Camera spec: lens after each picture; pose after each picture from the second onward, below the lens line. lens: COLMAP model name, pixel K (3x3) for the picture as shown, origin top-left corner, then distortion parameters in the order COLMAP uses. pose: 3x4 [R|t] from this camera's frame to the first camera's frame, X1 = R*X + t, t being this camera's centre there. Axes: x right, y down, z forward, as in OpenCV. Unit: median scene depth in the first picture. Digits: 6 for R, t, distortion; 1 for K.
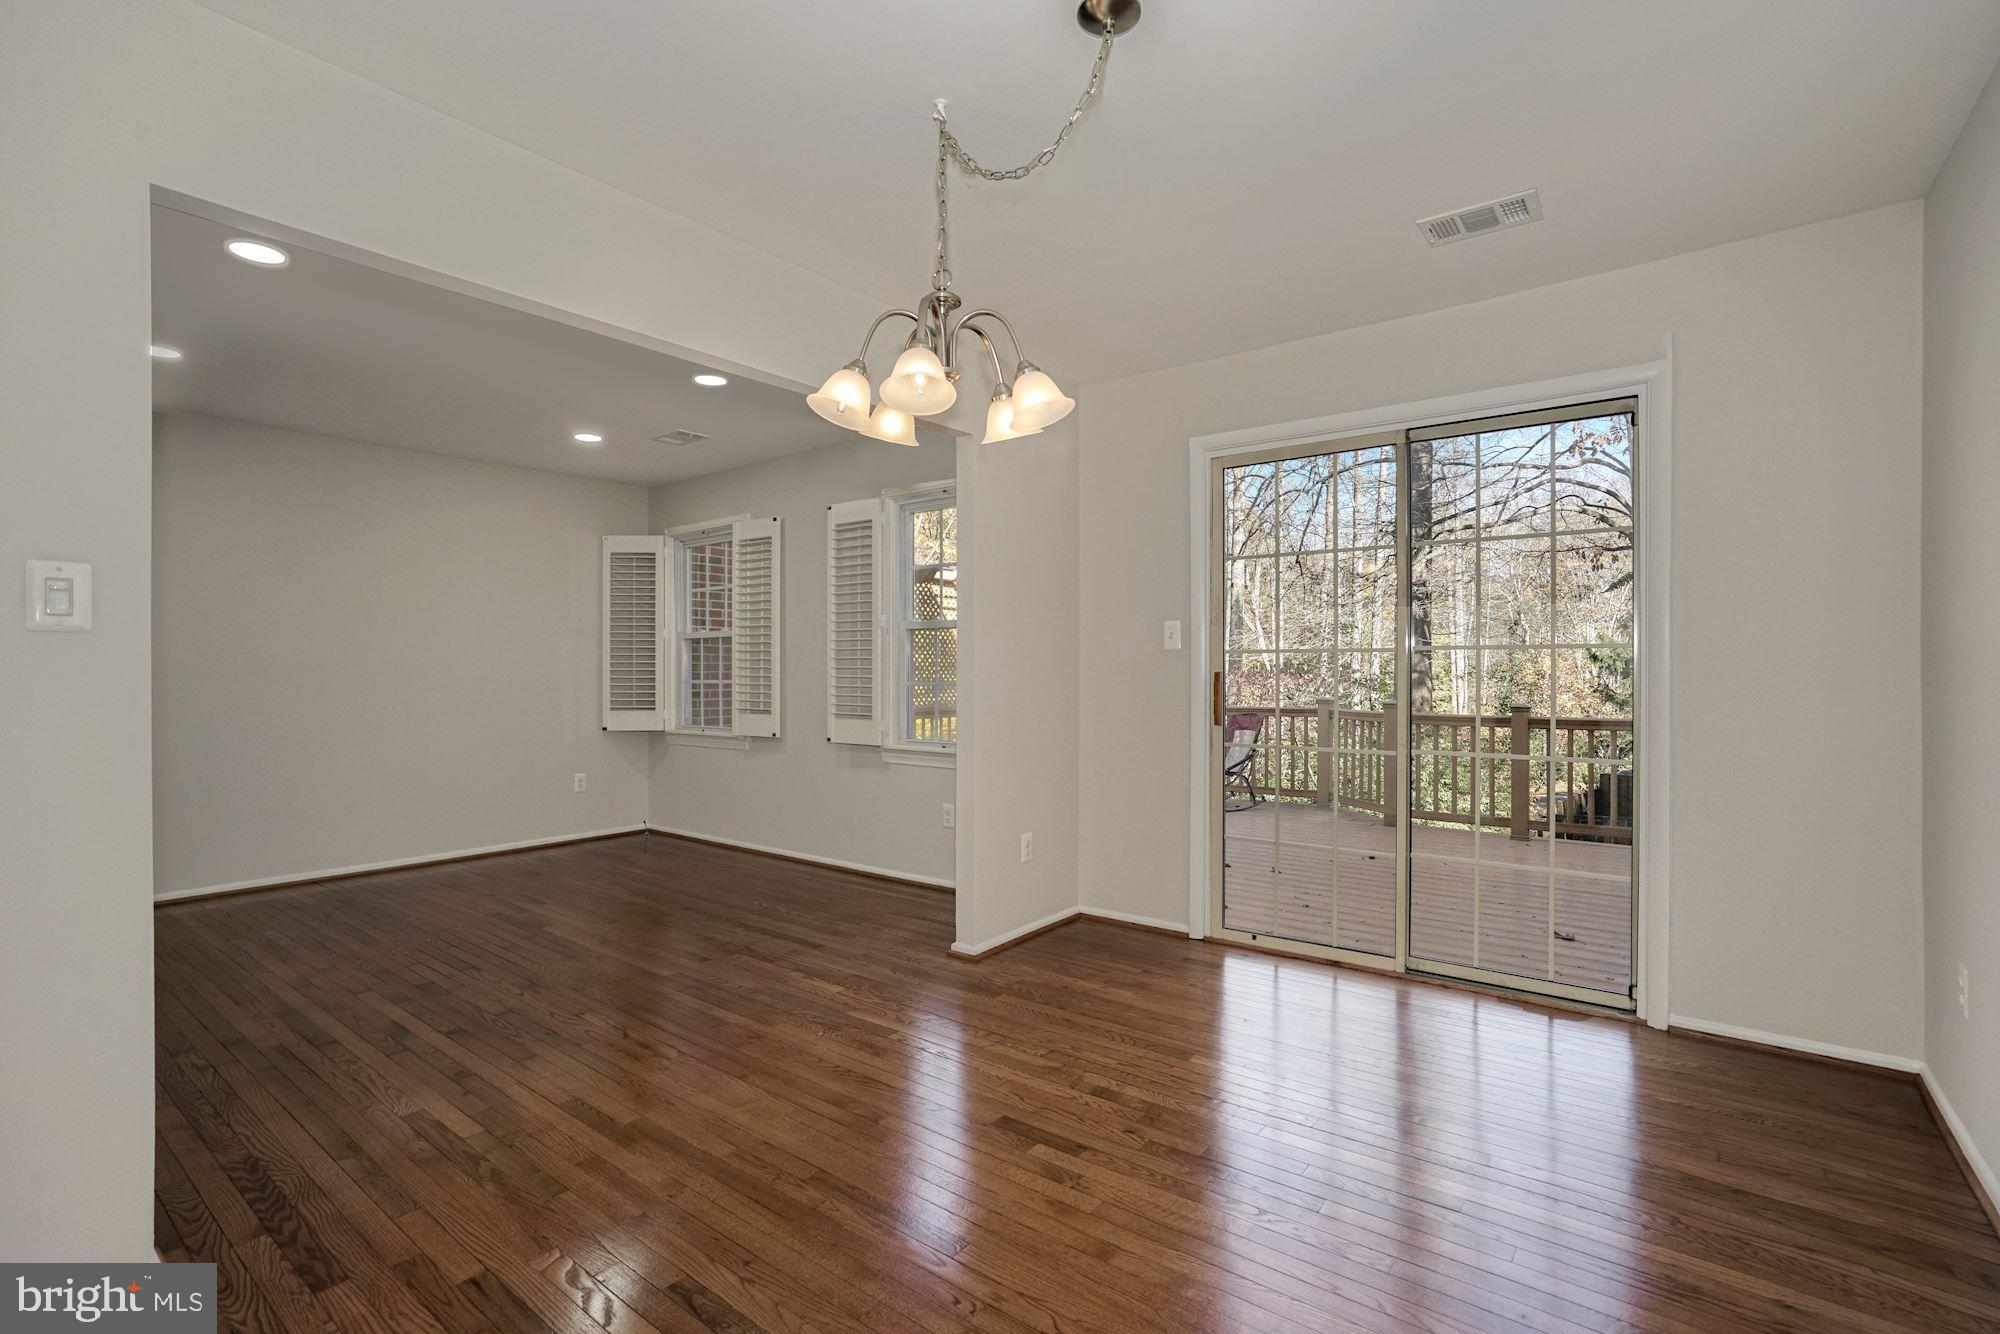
lens RADIAL K [[901.2, 0, 992.4], [0, 901.2, 671.1], [0, 0, 1]] dist [-0.012582, 0.000535]
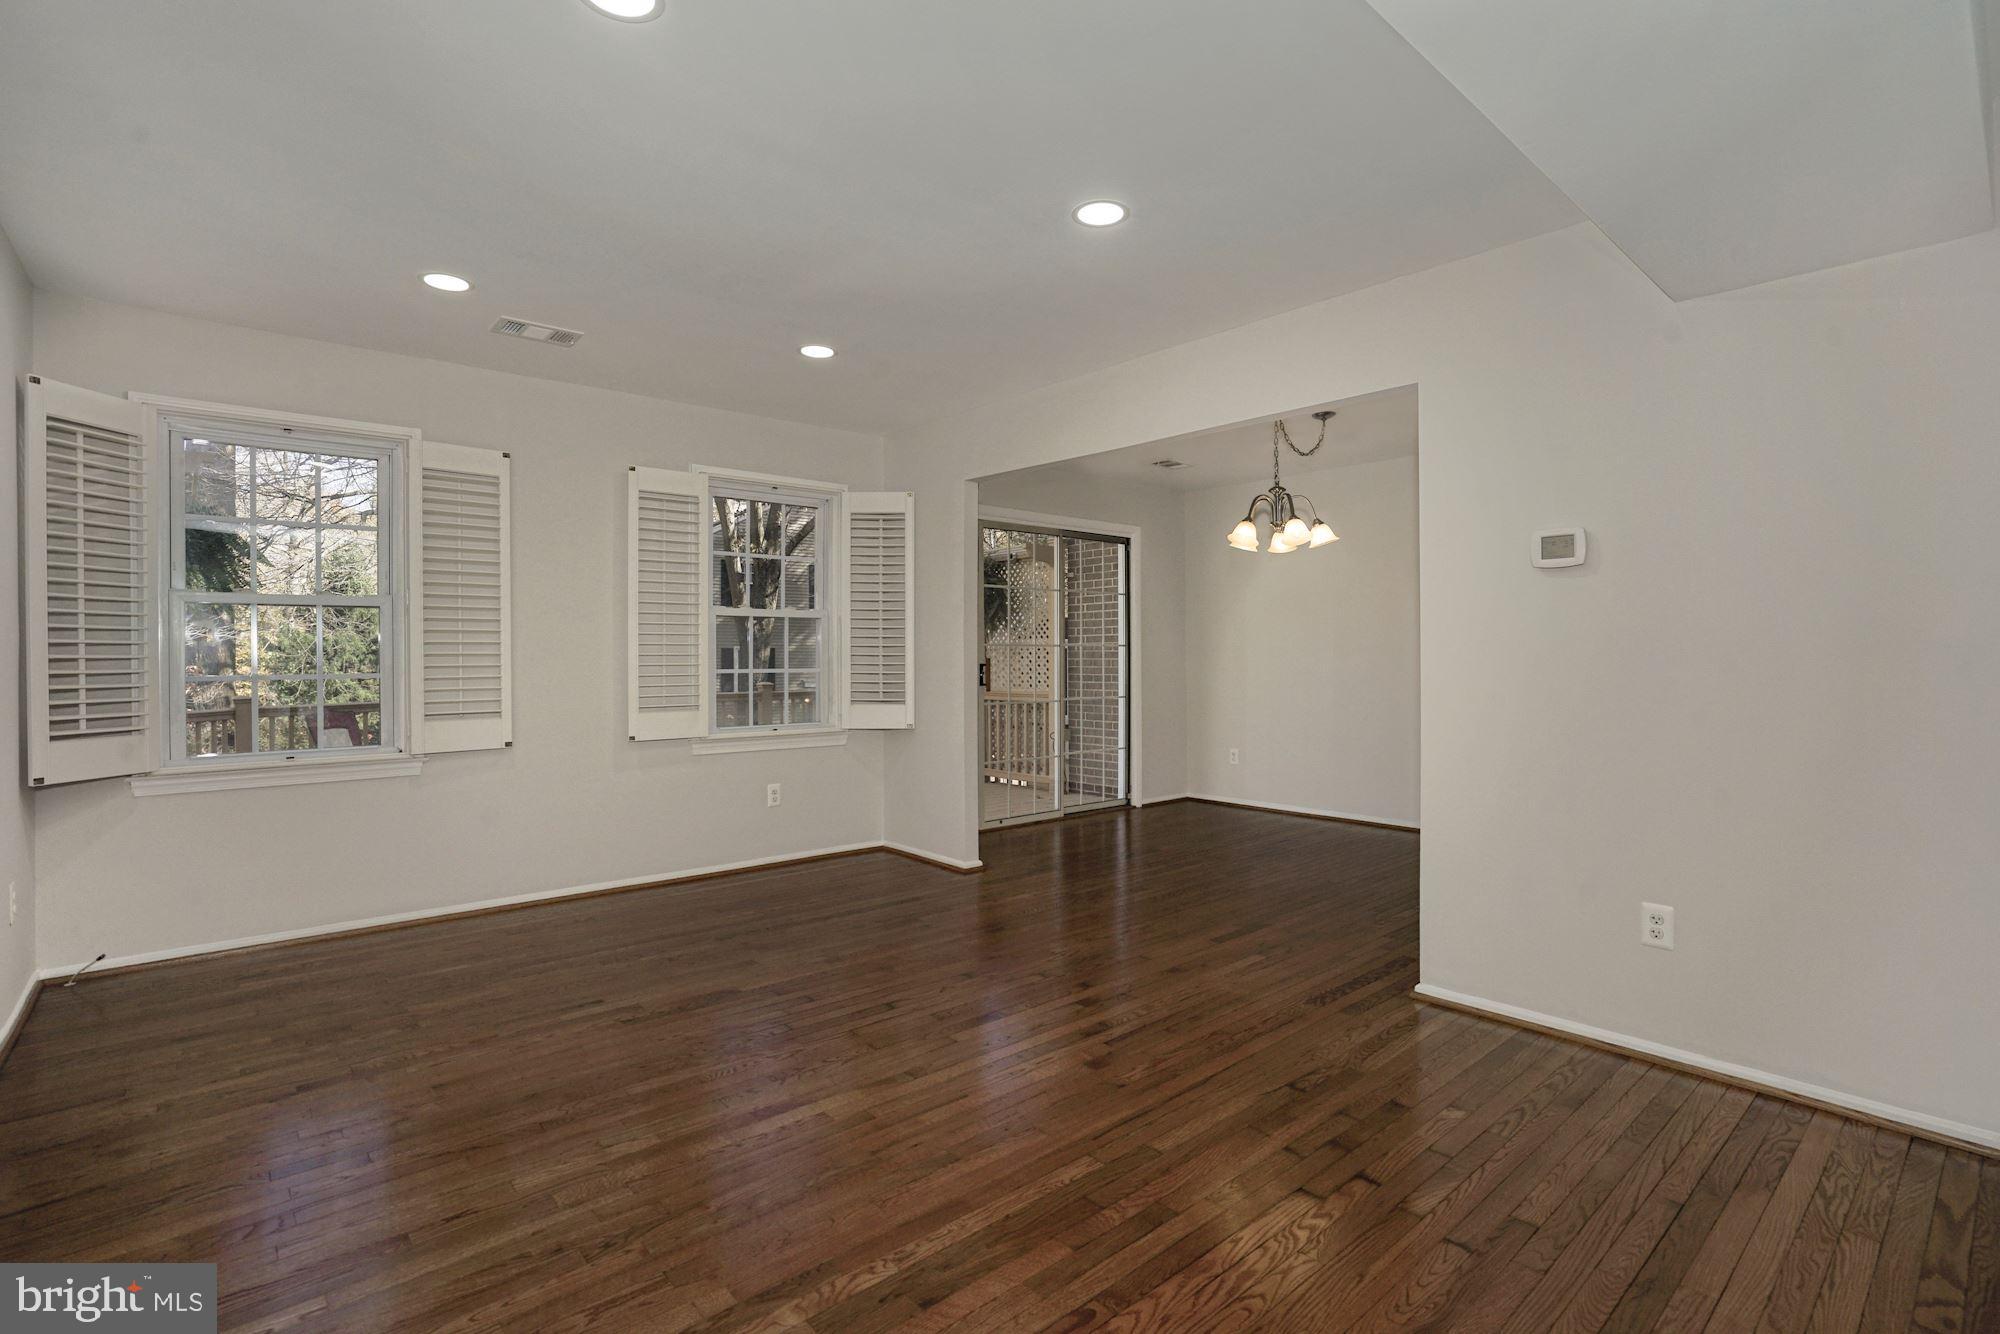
lens RADIAL K [[901.2, 0, 992.4], [0, 901.2, 671.1], [0, 0, 1]] dist [-0.012582, 0.000535]
pose [[0.198184, -0.012447, 0.980086, -1.302318], [-0.006747, 0.999878, 0.014062, -0.003848], [-0.980142, -0.009399, 0.198076, 0.674645]]
